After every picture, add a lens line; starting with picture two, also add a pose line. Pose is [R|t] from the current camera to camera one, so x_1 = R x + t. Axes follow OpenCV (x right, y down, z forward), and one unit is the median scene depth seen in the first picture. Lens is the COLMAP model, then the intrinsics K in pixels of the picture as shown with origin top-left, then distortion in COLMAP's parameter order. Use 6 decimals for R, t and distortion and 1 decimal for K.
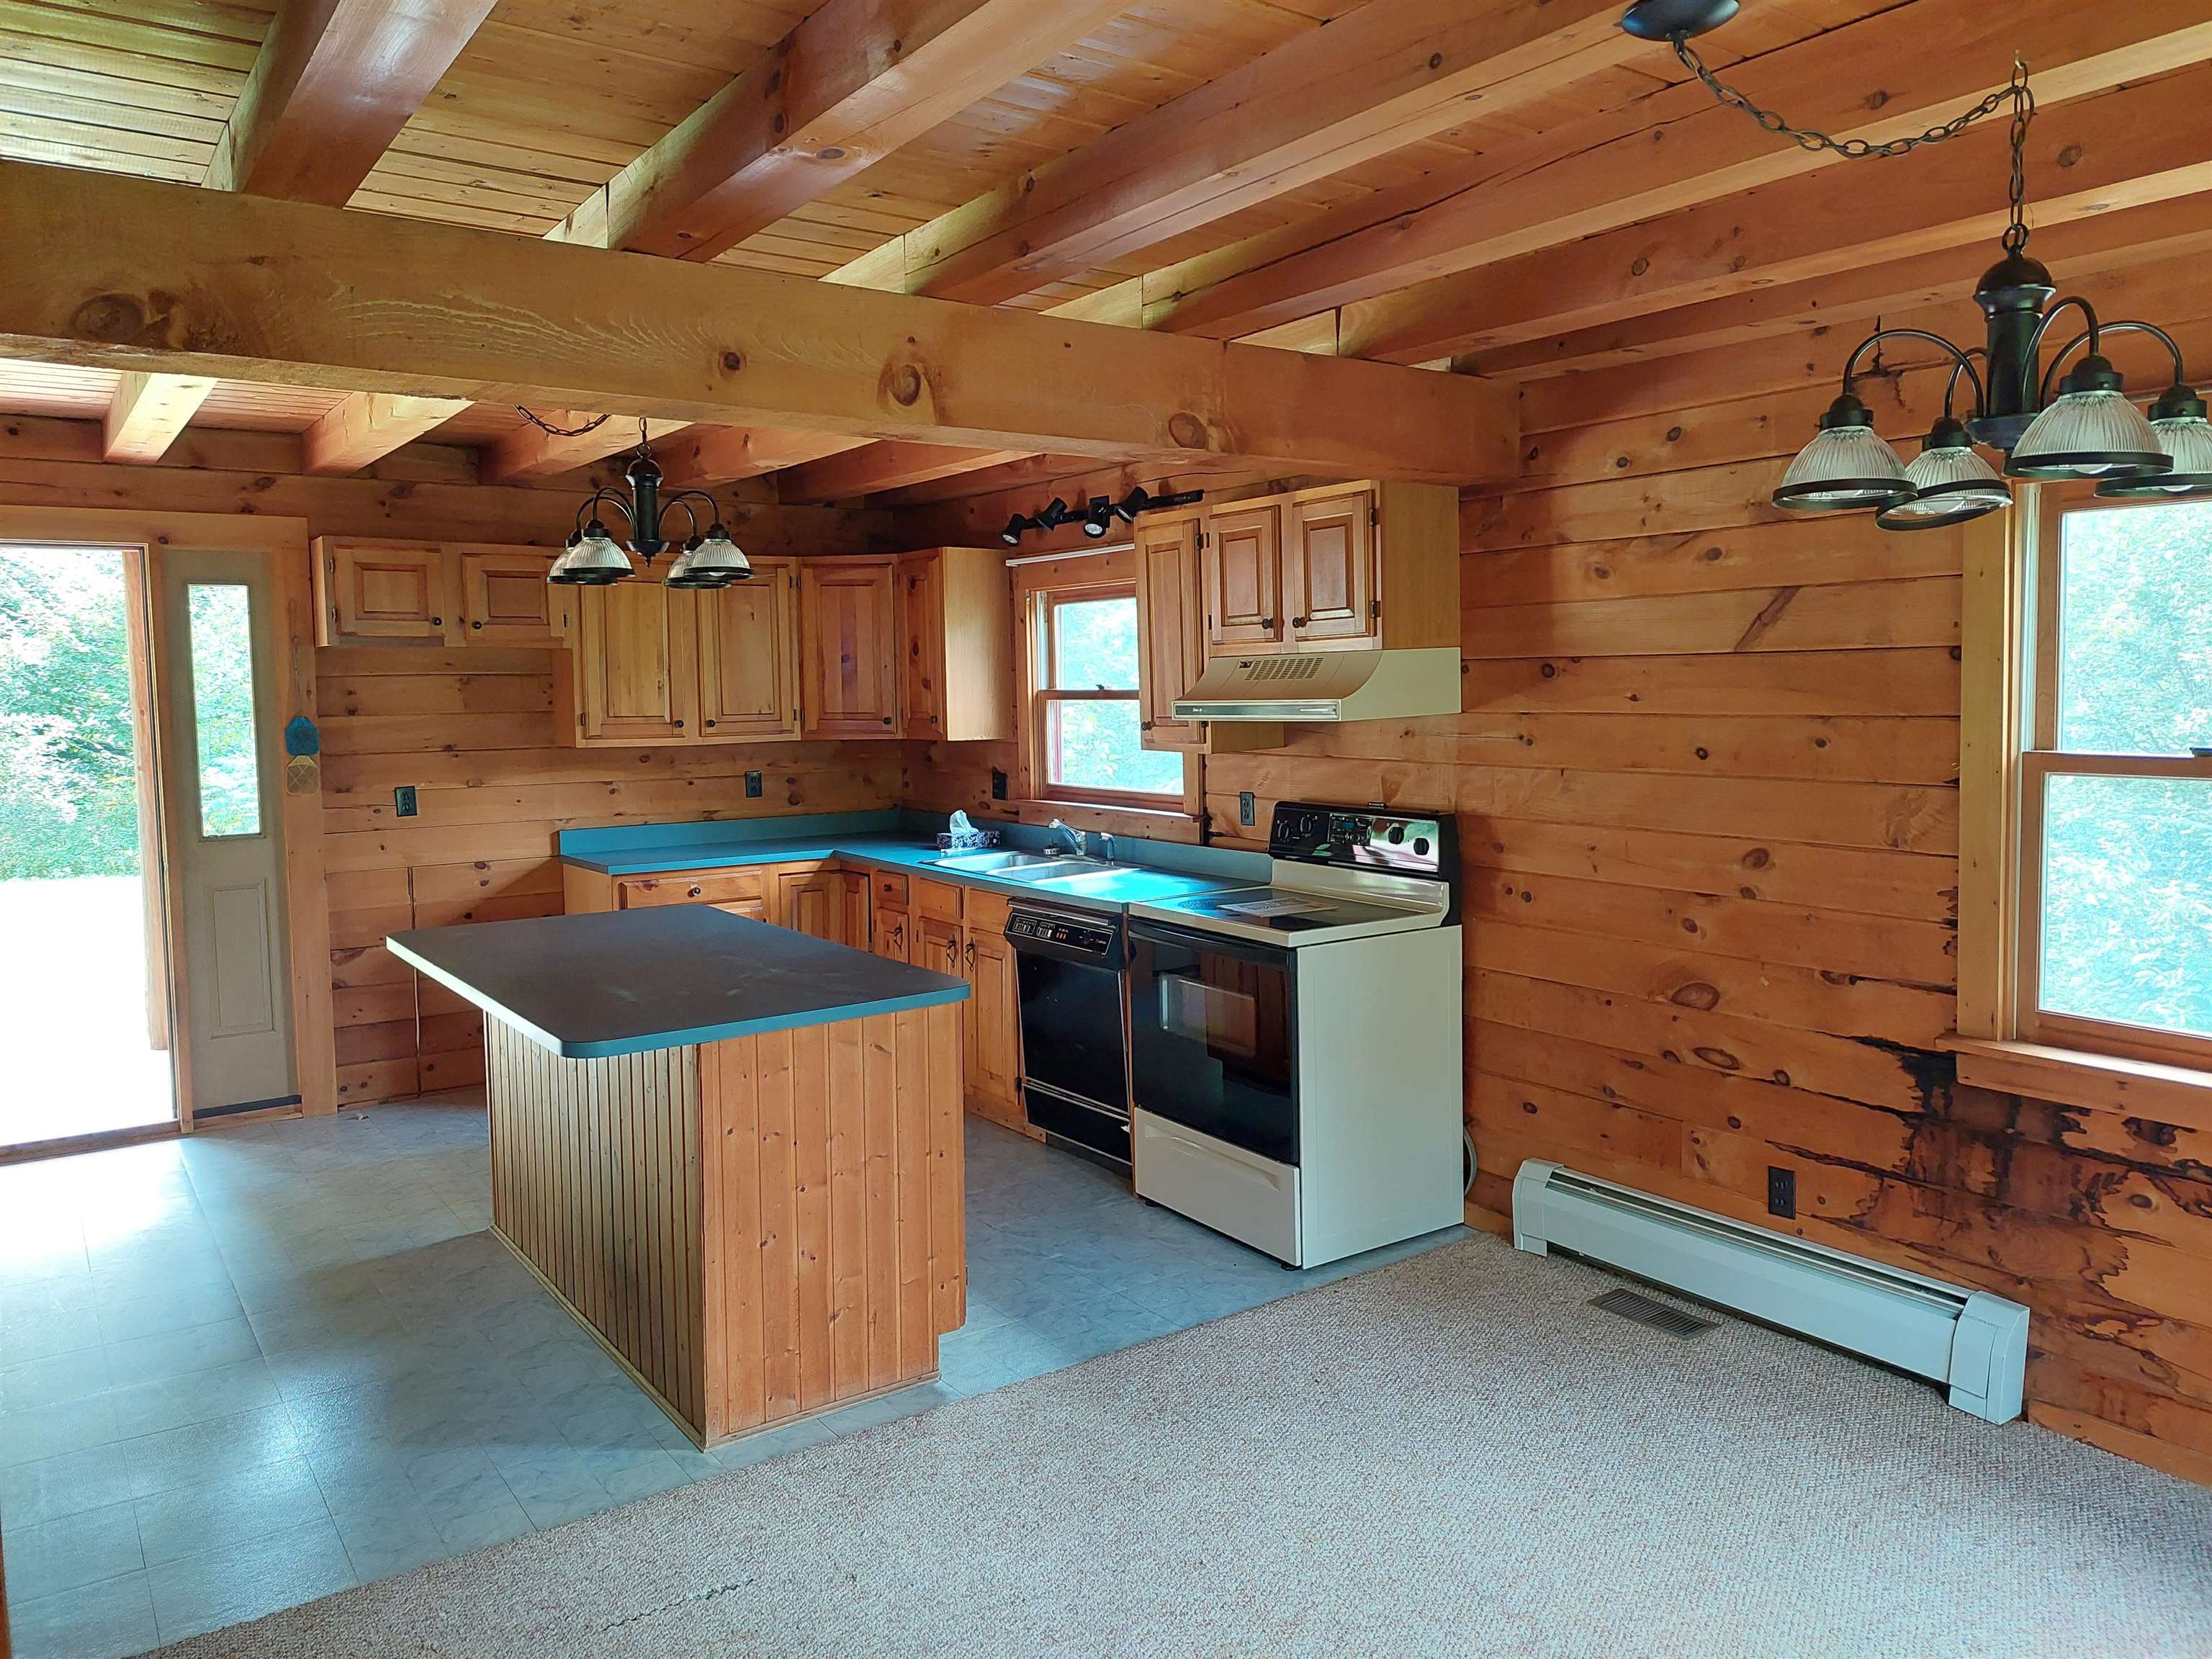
lens RADIAL K [[1567.7, 0, 1122.6], [0, 1567.7, 812.5], [0, 0, 1]] dist [0.005749, -0.015082]
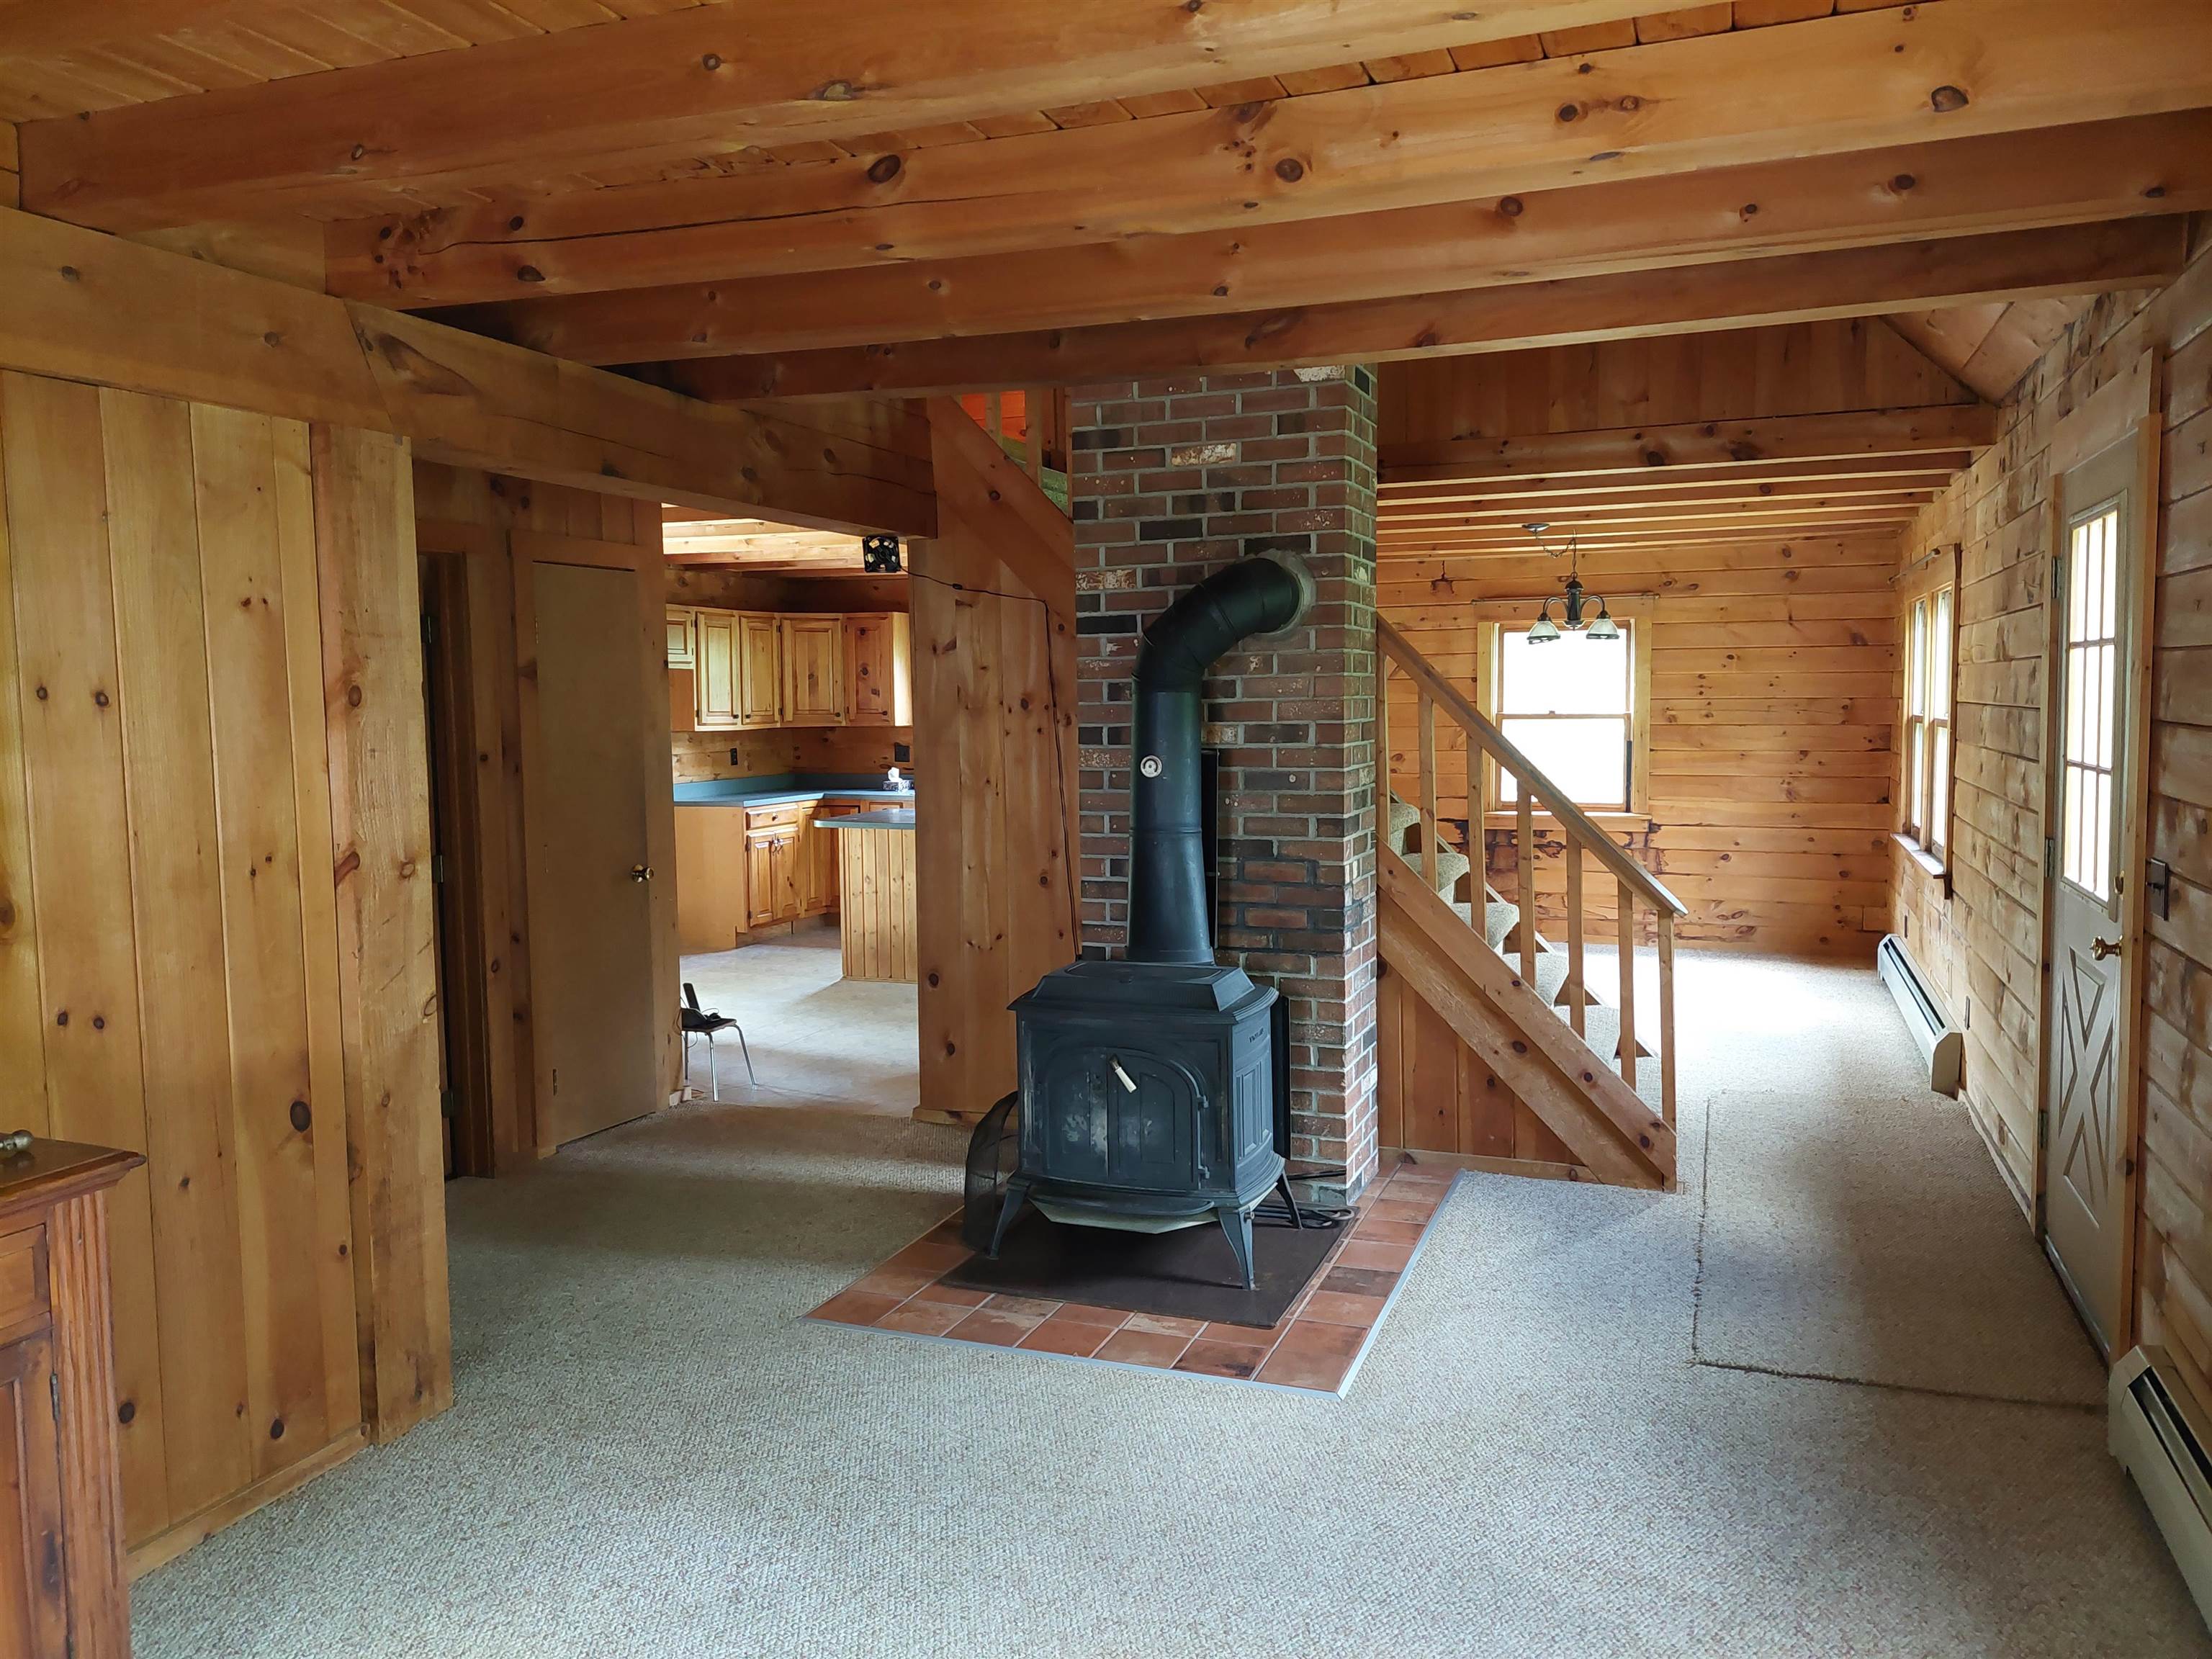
lens RADIAL K [[1567.7, 0, 1111.4], [0, 1567.7, 819.5], [0, 0, 1]] dist [0.005749, -0.015082]
pose [[0.836173, -0.041387, 0.546902, -1.277255], [0.045703, 0.998939, 0.005720, 0.086035], [-0.546558, 0.020212, 0.837177, -0.831001]]
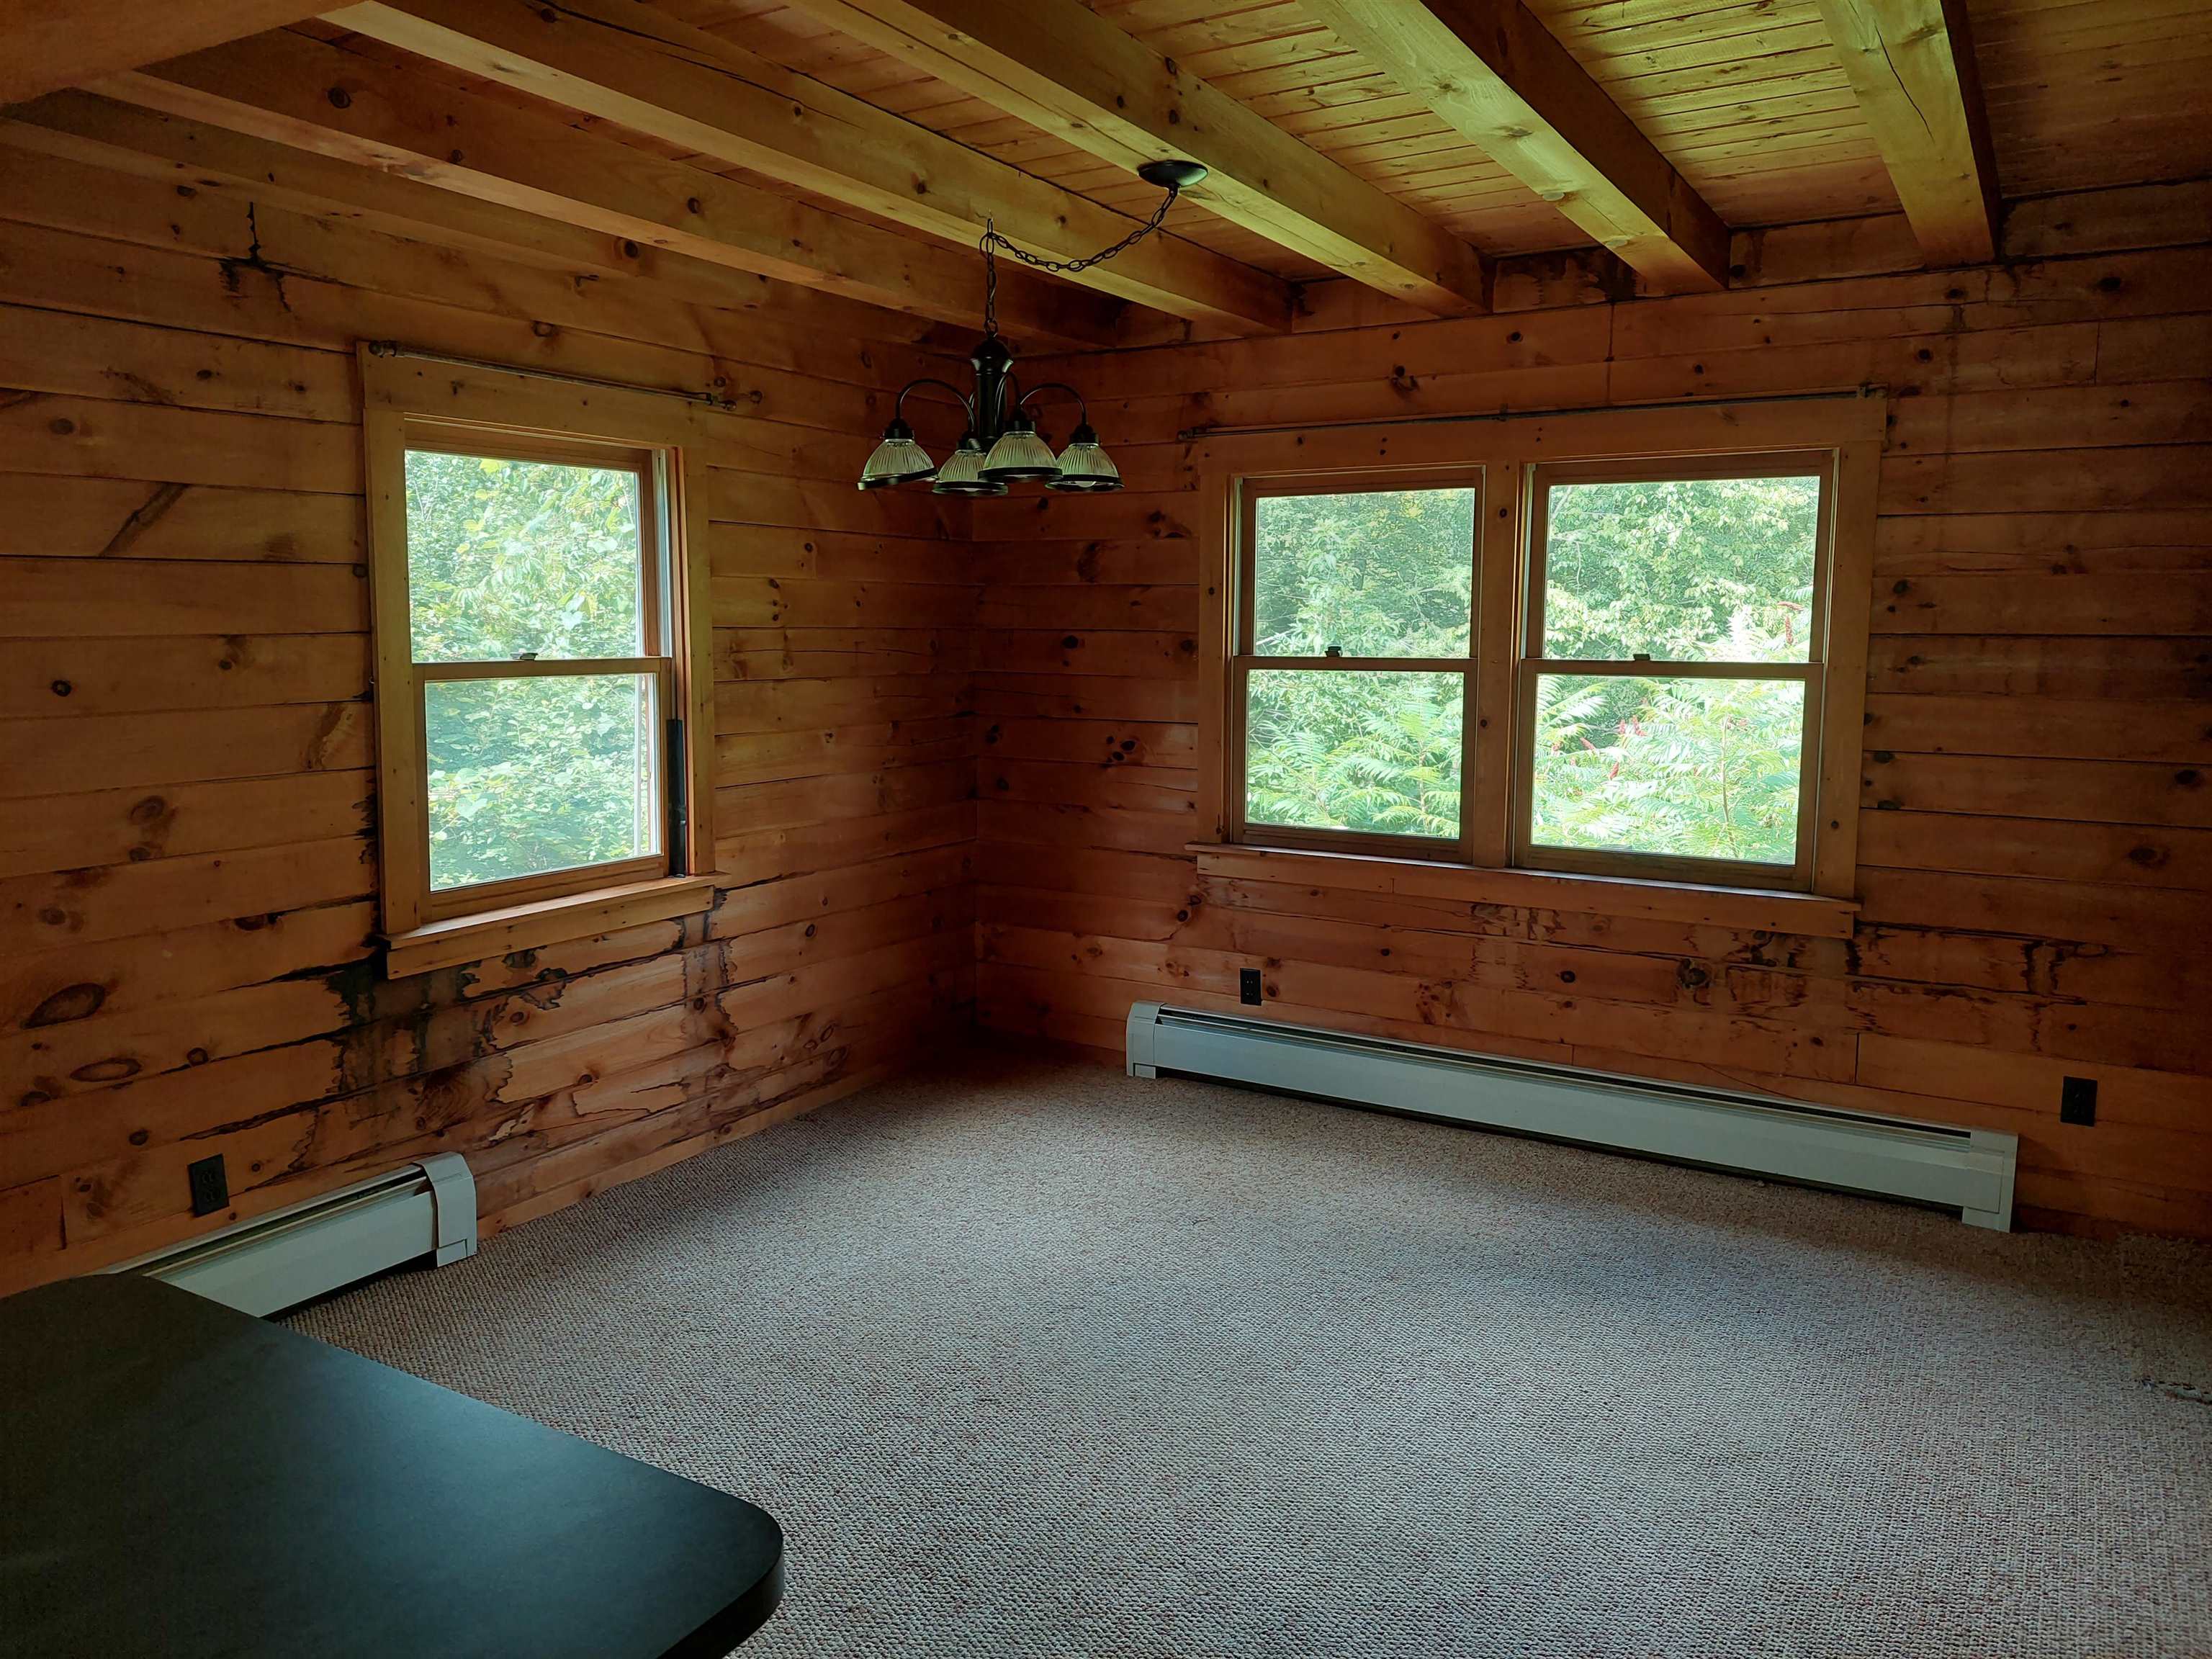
lens RADIAL K [[1567.7, 0, 1108.4], [0, 1567.7, 819.7], [0, 0, 1]] dist [0.005749, -0.015082]
pose [[-0.416098, -0.104471, 0.903298, -0.492350], [0.078872, 0.985488, 0.150308, -0.044189], [-0.905893, 0.133788, -0.401820, 0.775282]]
